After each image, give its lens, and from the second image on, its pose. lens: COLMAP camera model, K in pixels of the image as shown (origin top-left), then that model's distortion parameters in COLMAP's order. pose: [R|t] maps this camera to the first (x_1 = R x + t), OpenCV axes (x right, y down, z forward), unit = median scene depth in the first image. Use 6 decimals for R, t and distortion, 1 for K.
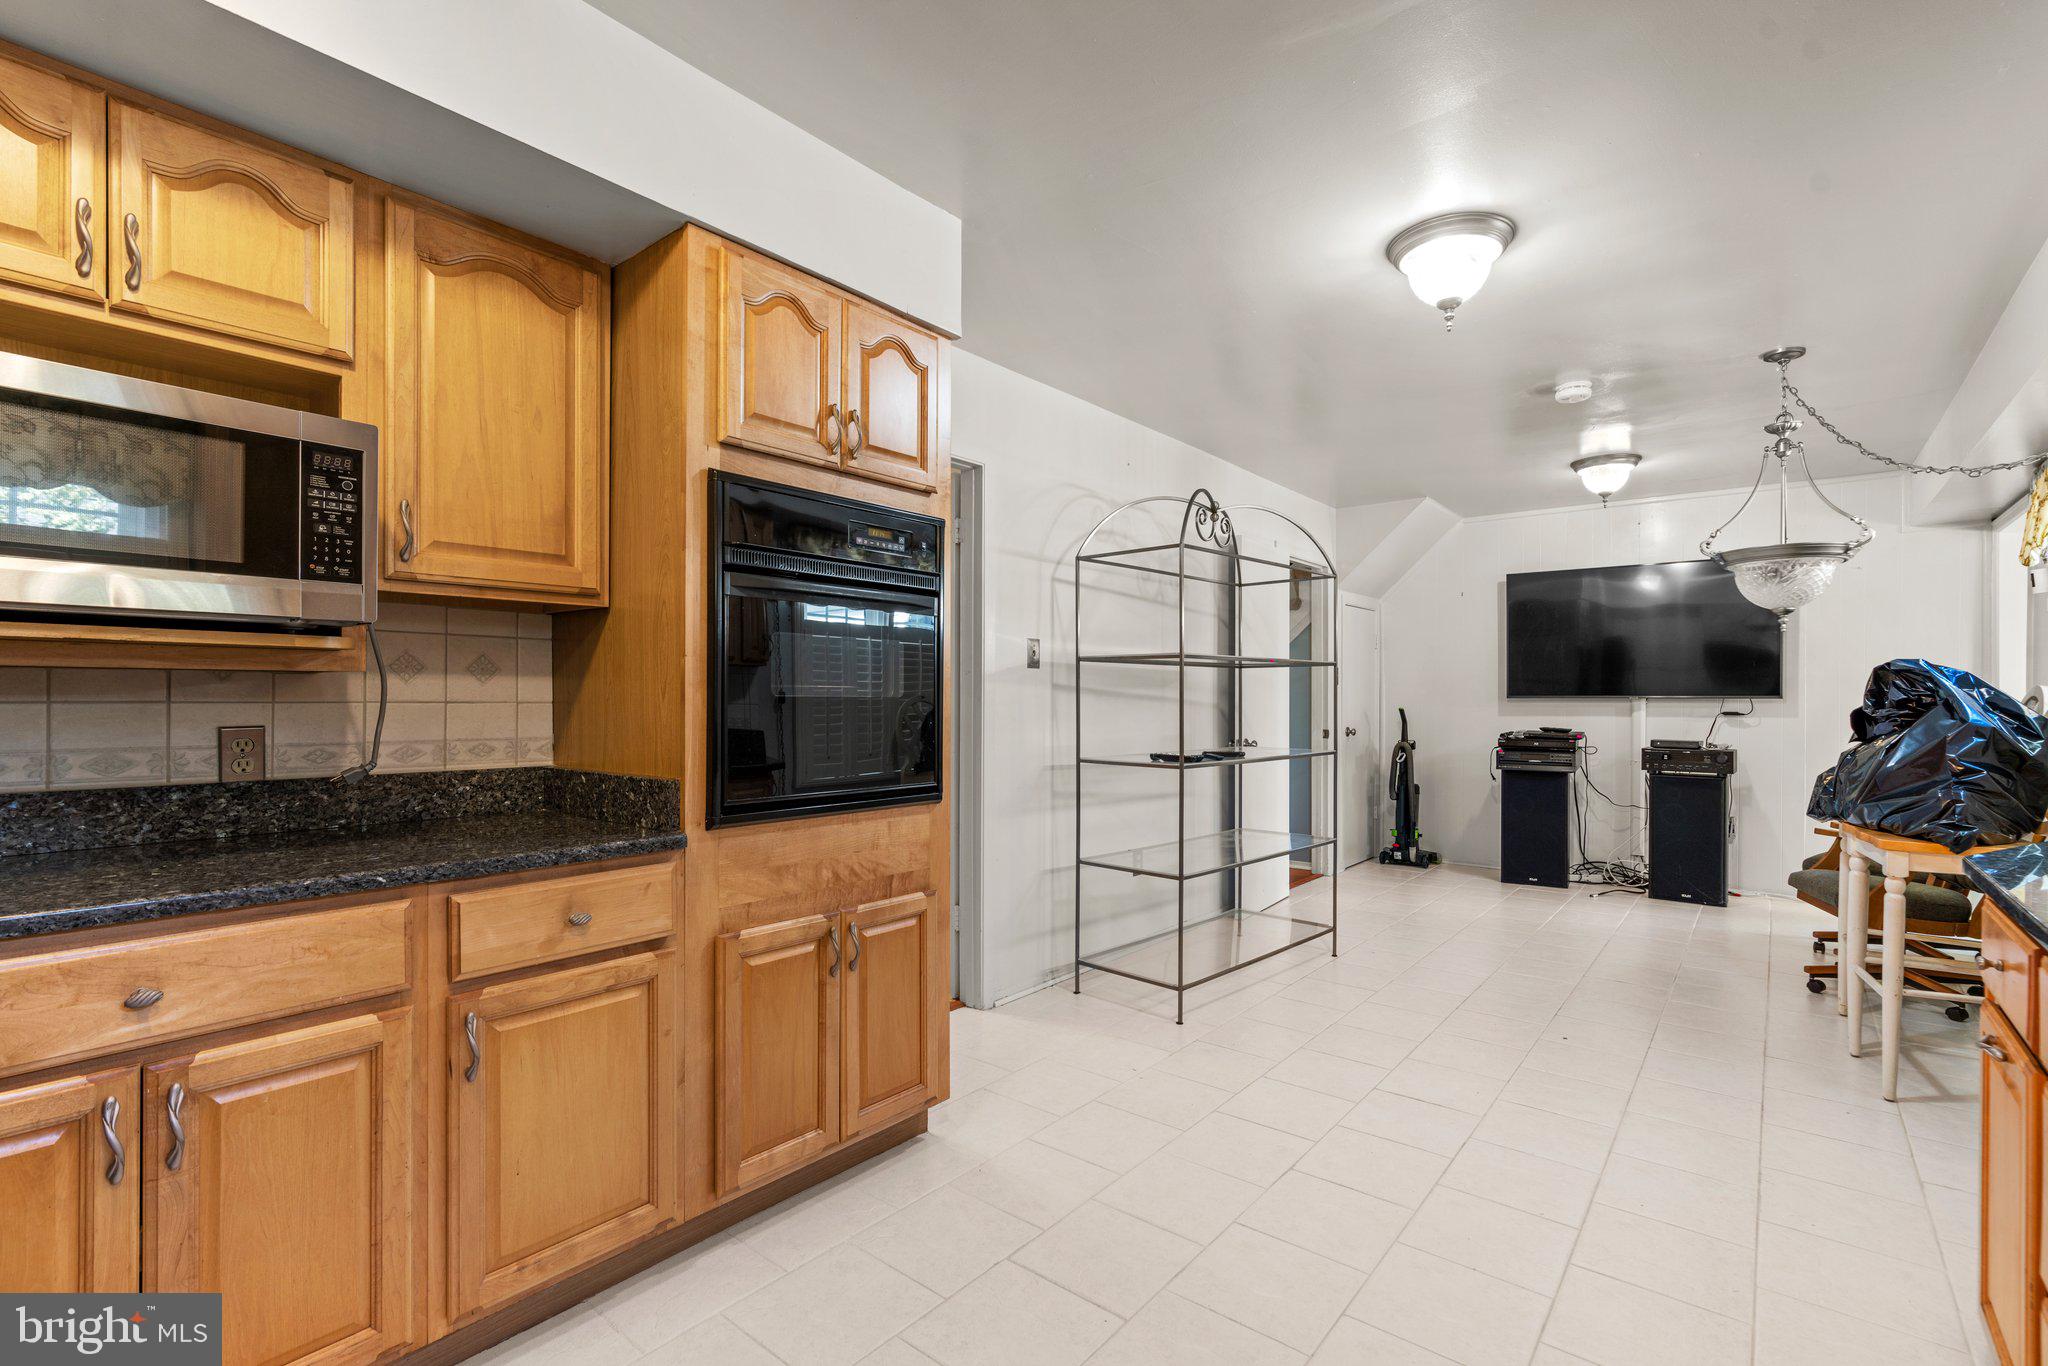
lens RADIAL K [[926.7, 0, 1037.1], [0, 926.7, 691.1], [0, 0, 1]] dist [-0.009122, 0.002972]
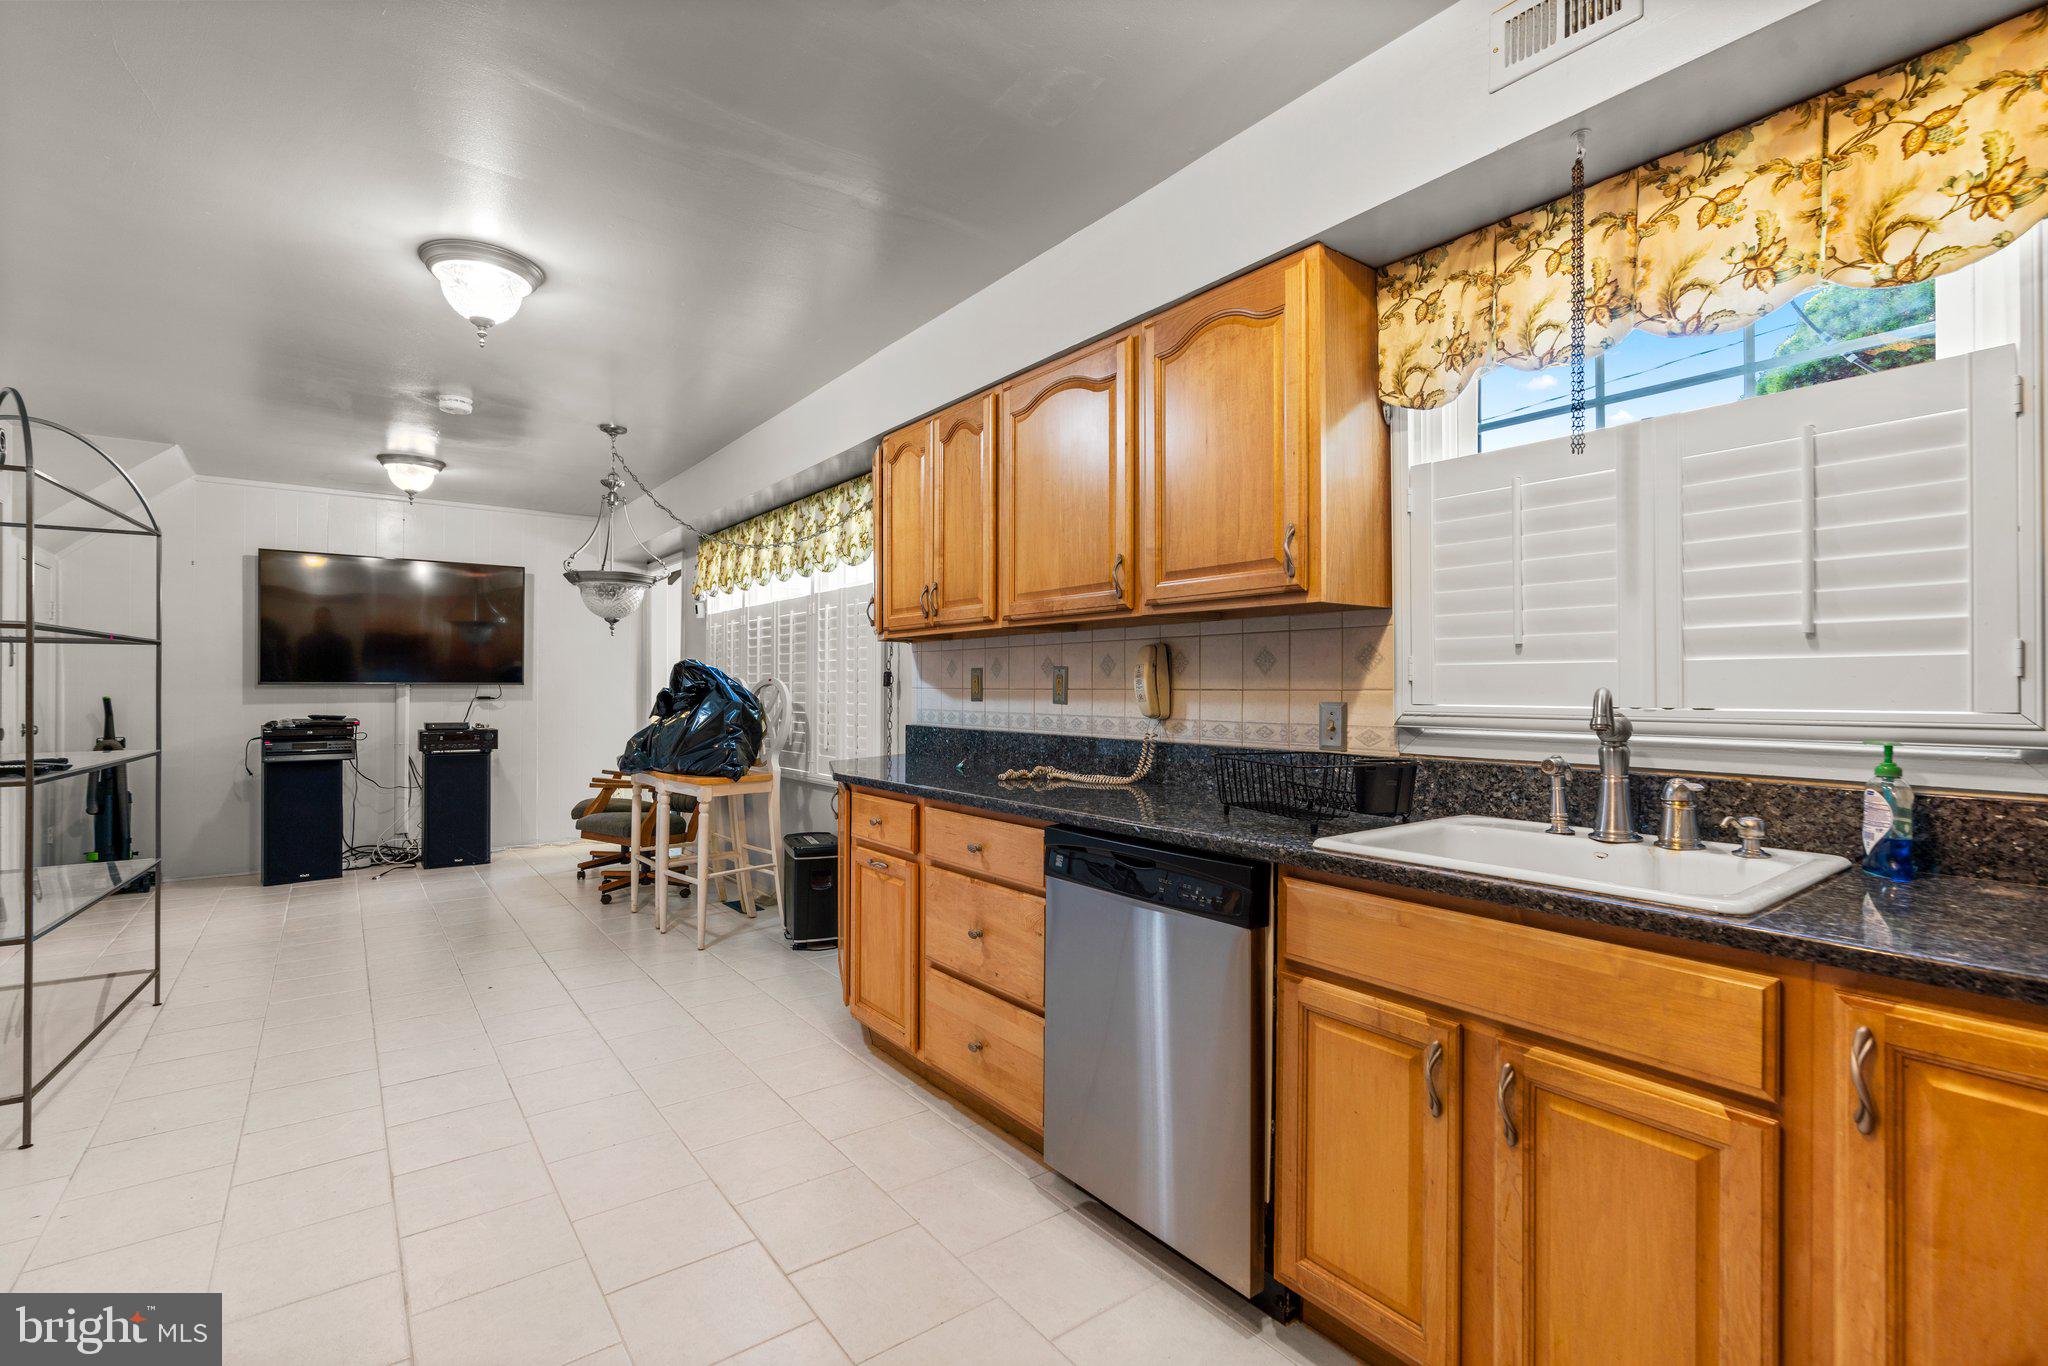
lens RADIAL K [[926.7, 0, 1014.3], [0, 926.7, 678.8], [0, 0, 1]] dist [-0.009122, 0.002972]
pose [[0.246281, 0.005406, 0.969183, -0.340383], [-0.007148, 0.999967, -0.003761, -0.000728], [-0.969172, -0.006001, 0.246312, 0.098493]]
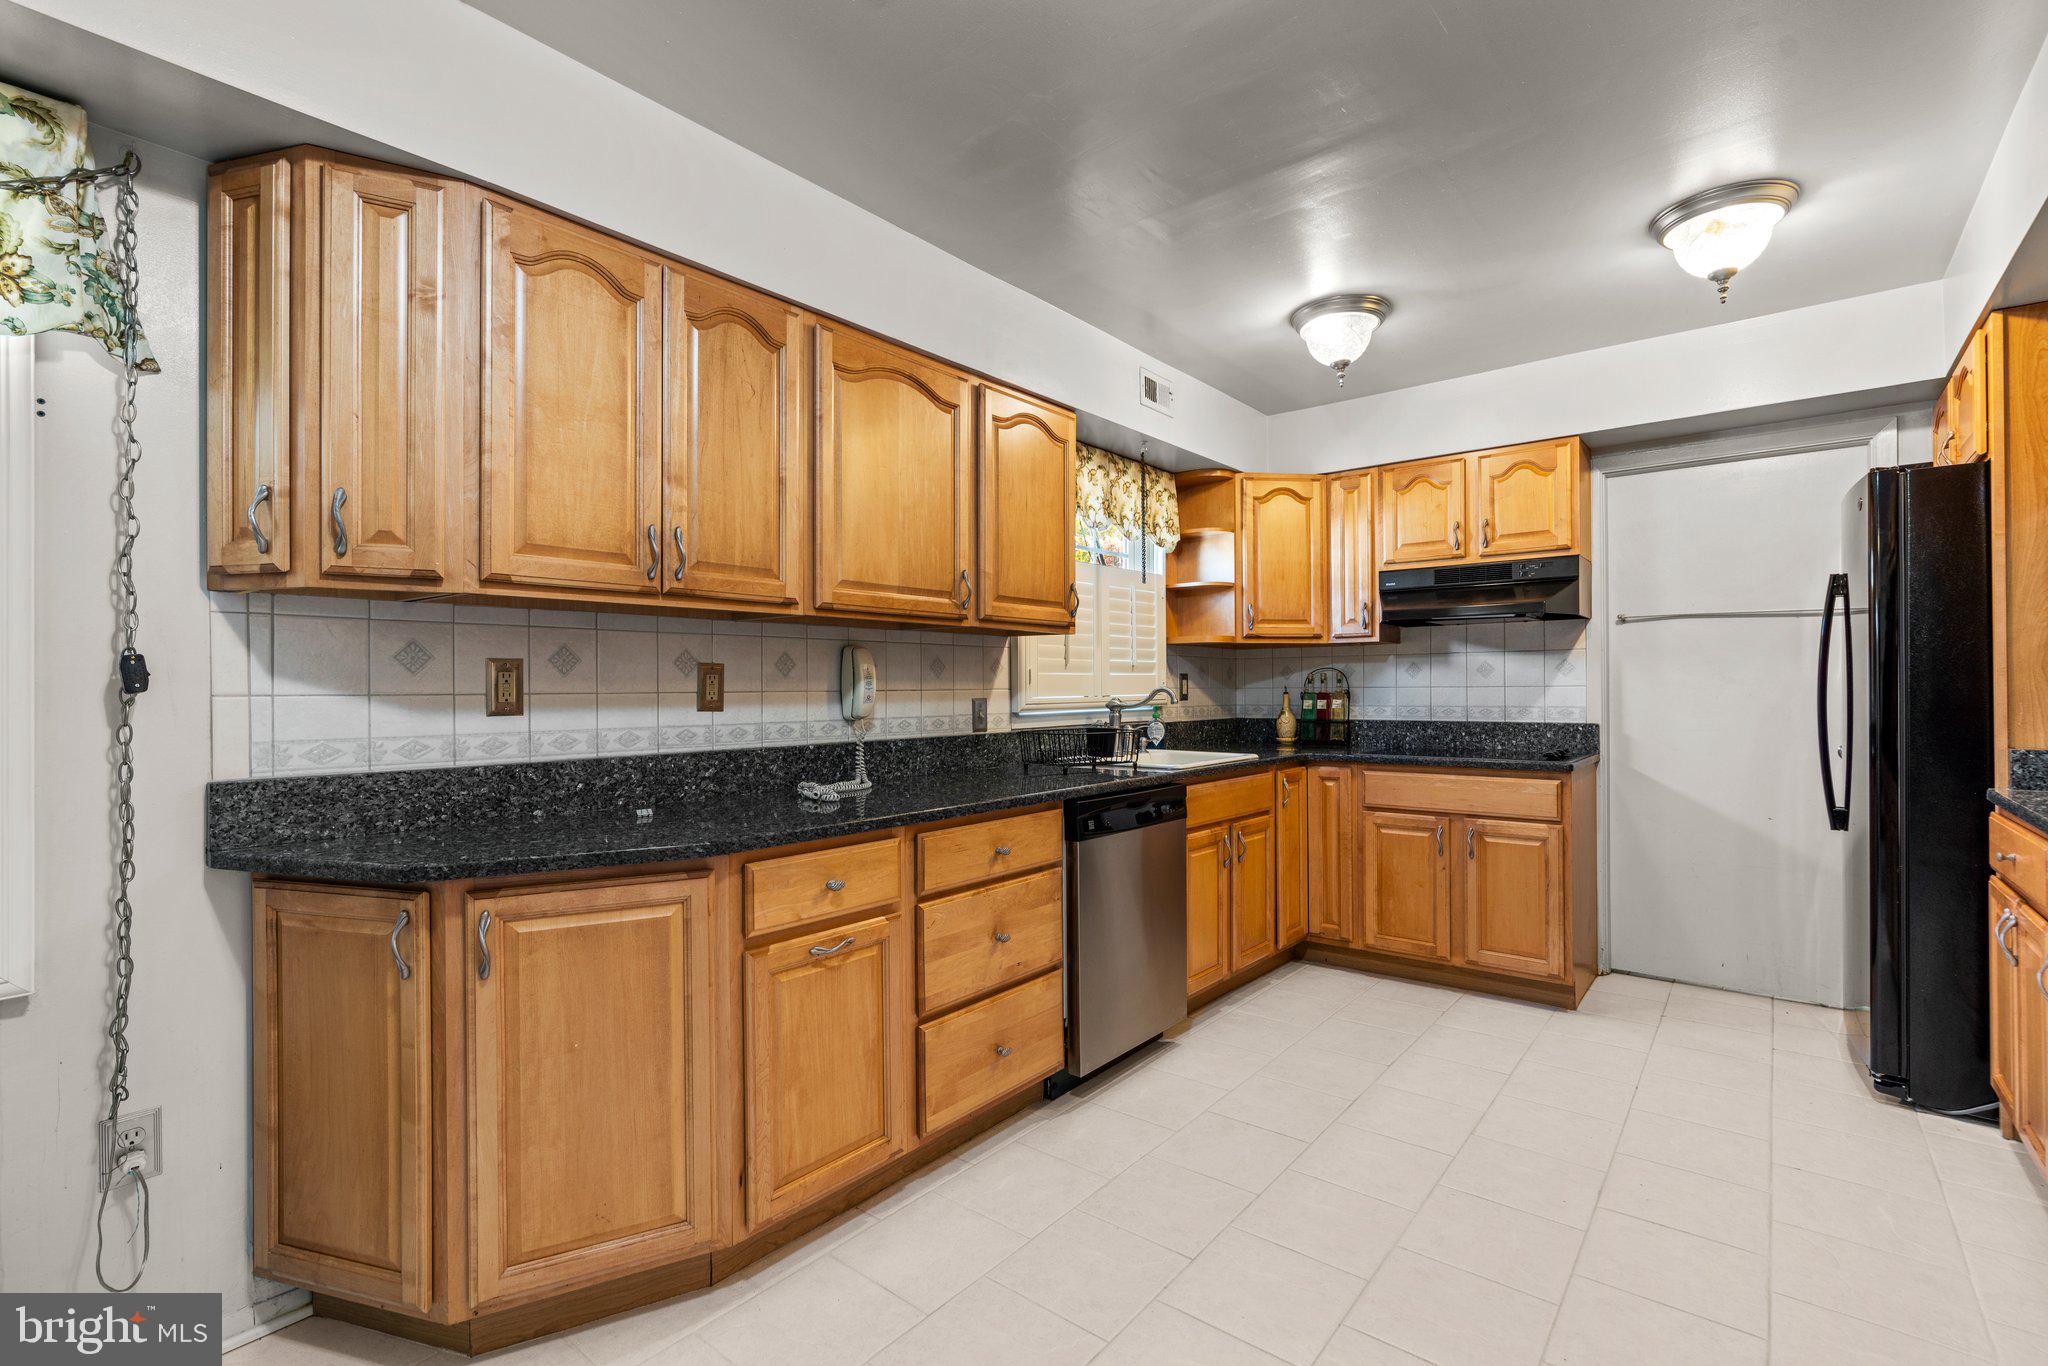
lens RADIAL K [[926.7, 0, 1020.7], [0, 926.7, 682.9], [0, 0, 1]] dist [-0.009122, 0.002972]
pose [[-0.999978, 0.000143, 0.006579, 0.153950], [0.000077, 0.999949, -0.010076, 0.004307], [-0.006580, -0.010075, -0.999928, 0.773385]]
